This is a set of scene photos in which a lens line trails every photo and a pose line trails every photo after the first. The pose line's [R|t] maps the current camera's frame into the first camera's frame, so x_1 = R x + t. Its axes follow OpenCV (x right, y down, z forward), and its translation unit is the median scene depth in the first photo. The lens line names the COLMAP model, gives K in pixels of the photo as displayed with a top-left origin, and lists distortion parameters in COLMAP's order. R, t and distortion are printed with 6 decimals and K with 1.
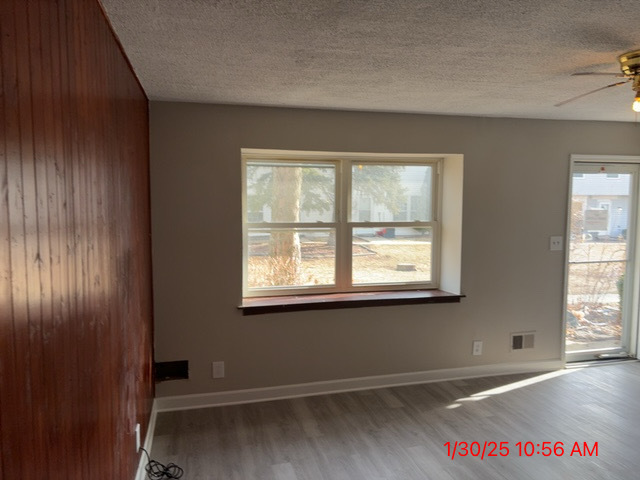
lens RADIAL K [[473.5, 0, 320.0], [0, 473.5, 240.0], [0, 0, 1]] dist [0.024110, -0.049353]
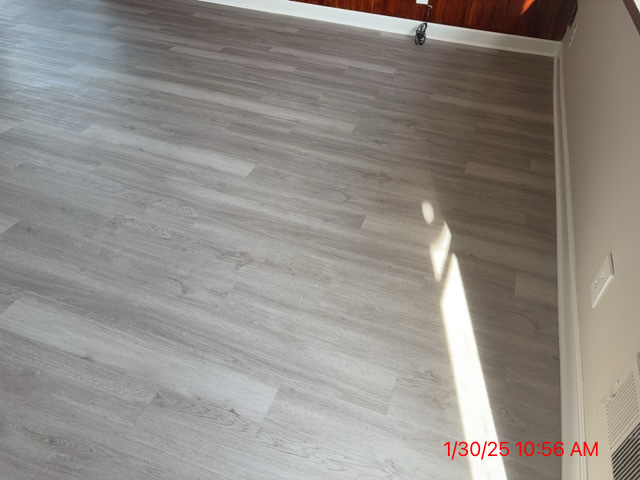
lens RADIAL K [[482.7, 0, 320.0], [0, 482.7, 240.0], [0, 0, 1]] dist [-0.002584, -0.007178]
pose [[-0.551379, 0.531735, -0.642836, 0.746574], [-0.096589, 0.724681, 0.682282, 0.023367], [0.828644, 0.438287, -0.348214, 1.164512]]
